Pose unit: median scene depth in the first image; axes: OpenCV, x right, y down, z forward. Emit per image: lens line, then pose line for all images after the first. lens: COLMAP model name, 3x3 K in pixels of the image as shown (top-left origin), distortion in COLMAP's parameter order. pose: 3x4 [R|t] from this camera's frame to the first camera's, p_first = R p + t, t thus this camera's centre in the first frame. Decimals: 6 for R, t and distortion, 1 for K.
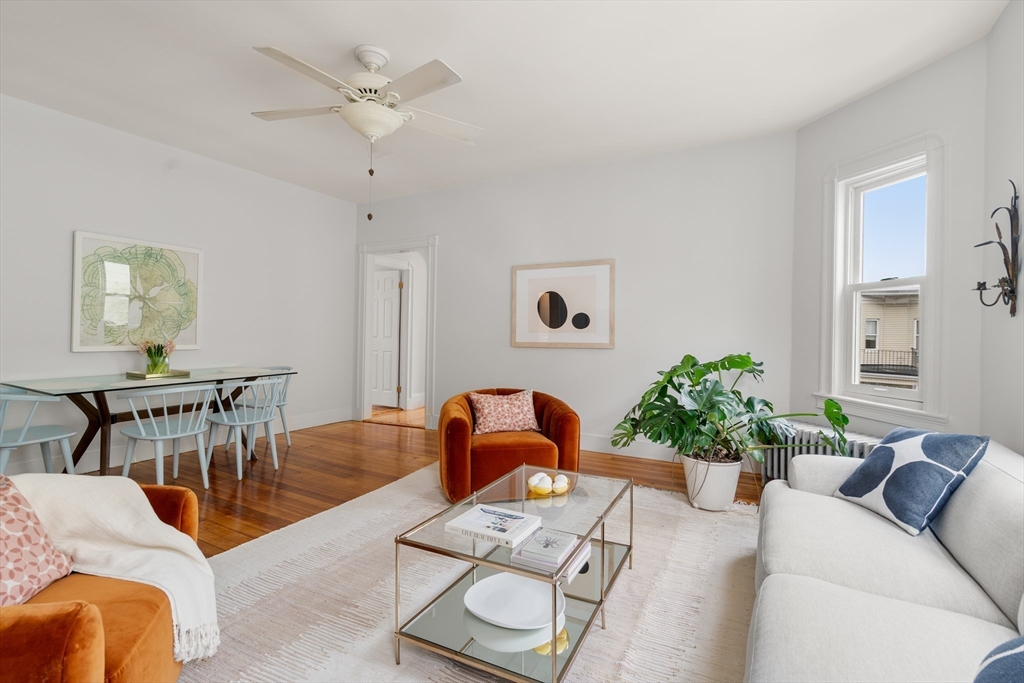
lens RADIAL K [[469.8, 0, 510.3], [0, 469.8, 331.9], [0, 0, 1]] dist [0.001433, 0.000261]
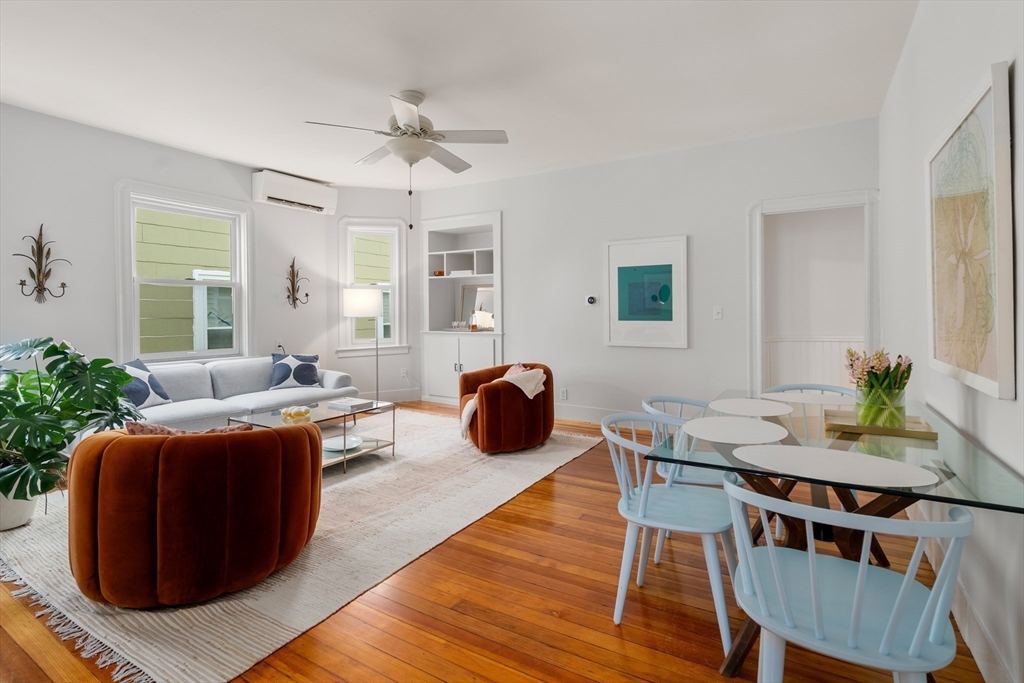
lens RADIAL K [[494.6, 0, 520.0], [0, 494.6, 310.2], [0, 0, 1]] dist [-0.001246, -0.000374]
pose [[-0.998986, -0.017275, 0.041581, -0.480446], [-0.017540, 0.999828, -0.006032, -0.016763], [-0.041470, -0.006755, -0.999117, 1.724793]]
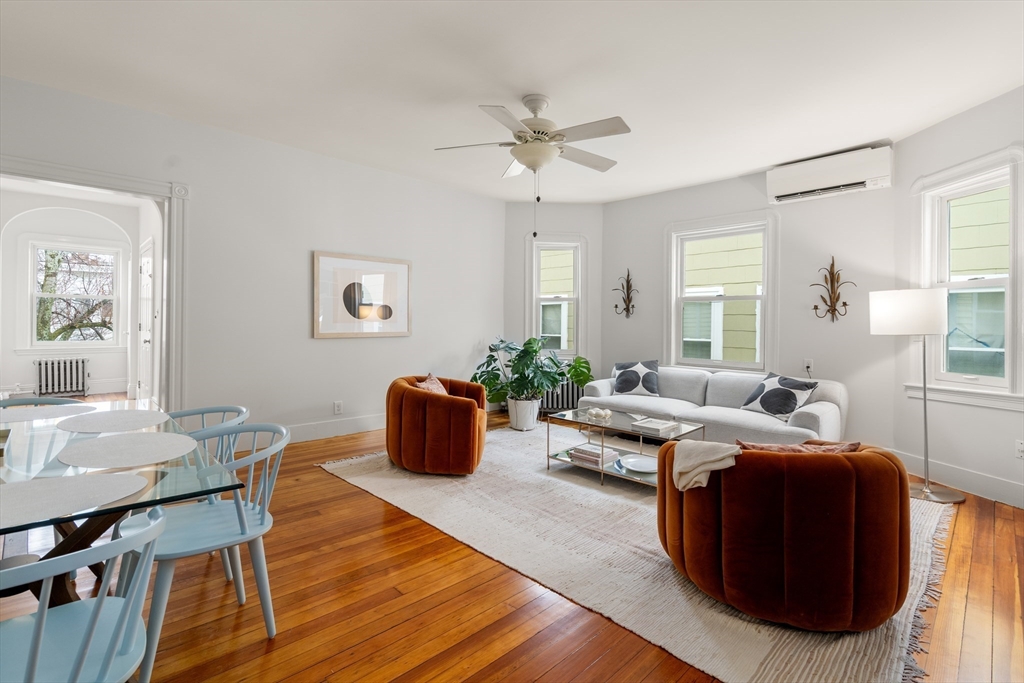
lens RADIAL K [[474.9, 0, 512.0], [0, 474.9, 319.2], [0, 0, 1]] dist [-0.001085, -0.000221]
pose [[0.301002, -0.005087, 0.953610, -1.116411], [-0.010961, 0.999901, 0.008794, -0.028154], [-0.953561, -0.013100, 0.300917, 0.510834]]
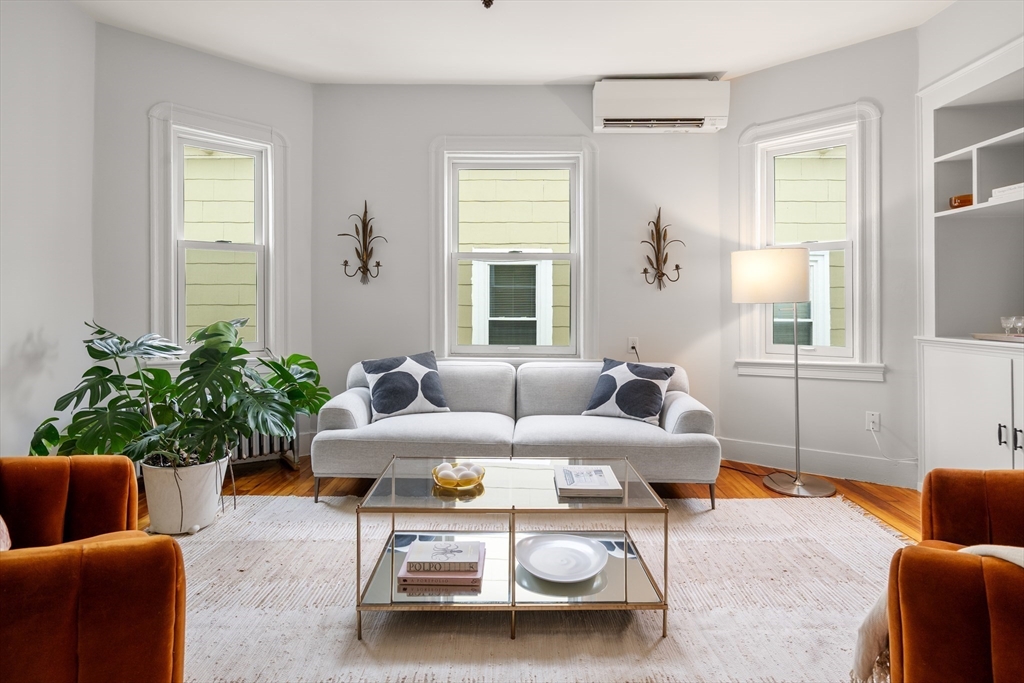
lens RADIAL K [[544.2, 0, 514.8], [0, 544.2, 299.1], [0, 0, 1]] dist [0.002096, 0.000306]
pose [[-0.461897, -0.010762, 0.886868, -0.537241], [-0.016285, 0.999861, 0.003651, 0.002185], [-0.886784, -0.012756, -0.462008, 0.890074]]
